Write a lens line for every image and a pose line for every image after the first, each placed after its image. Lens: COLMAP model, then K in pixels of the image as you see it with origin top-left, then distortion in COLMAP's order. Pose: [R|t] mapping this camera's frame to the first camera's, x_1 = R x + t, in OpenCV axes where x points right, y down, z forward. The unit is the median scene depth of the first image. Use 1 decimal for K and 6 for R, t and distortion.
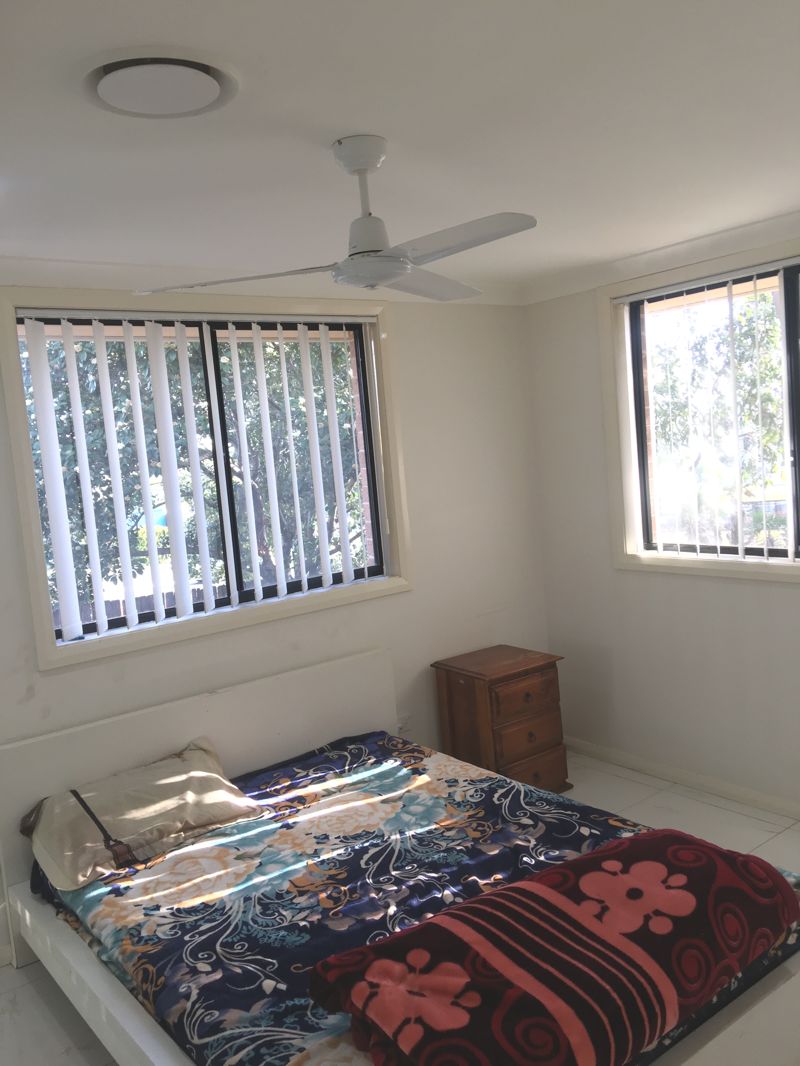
lens RADIAL K [[898.4, 0, 400.0], [0, 898.4, 533.0], [0, 0, 1]] dist [0.007633, 0.000422]
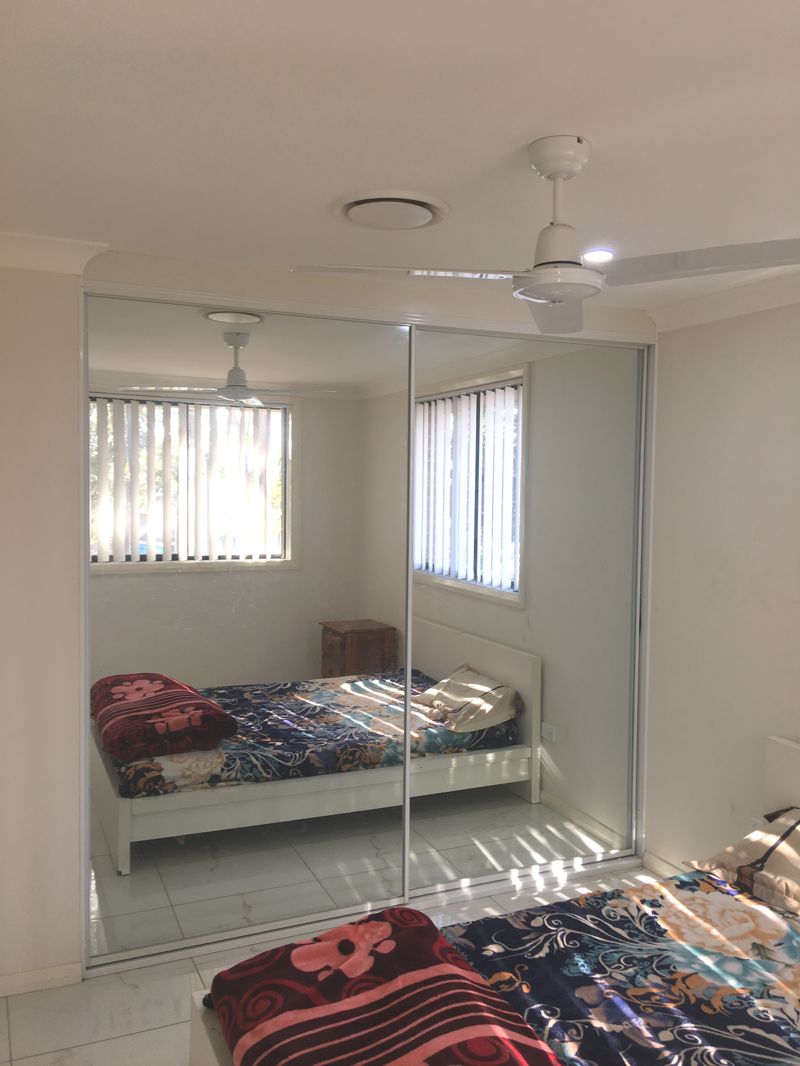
lens RADIAL K [[898.4, 0, 400.0], [0, 898.4, 533.0], [0, 0, 1]] dist [0.007633, 0.000422]
pose [[-0.239091, 0.136846, -0.961306, 0.743295], [-0.082886, 0.983529, 0.160624, -0.161477], [0.967453, 0.118082, -0.223810, 0.861183]]
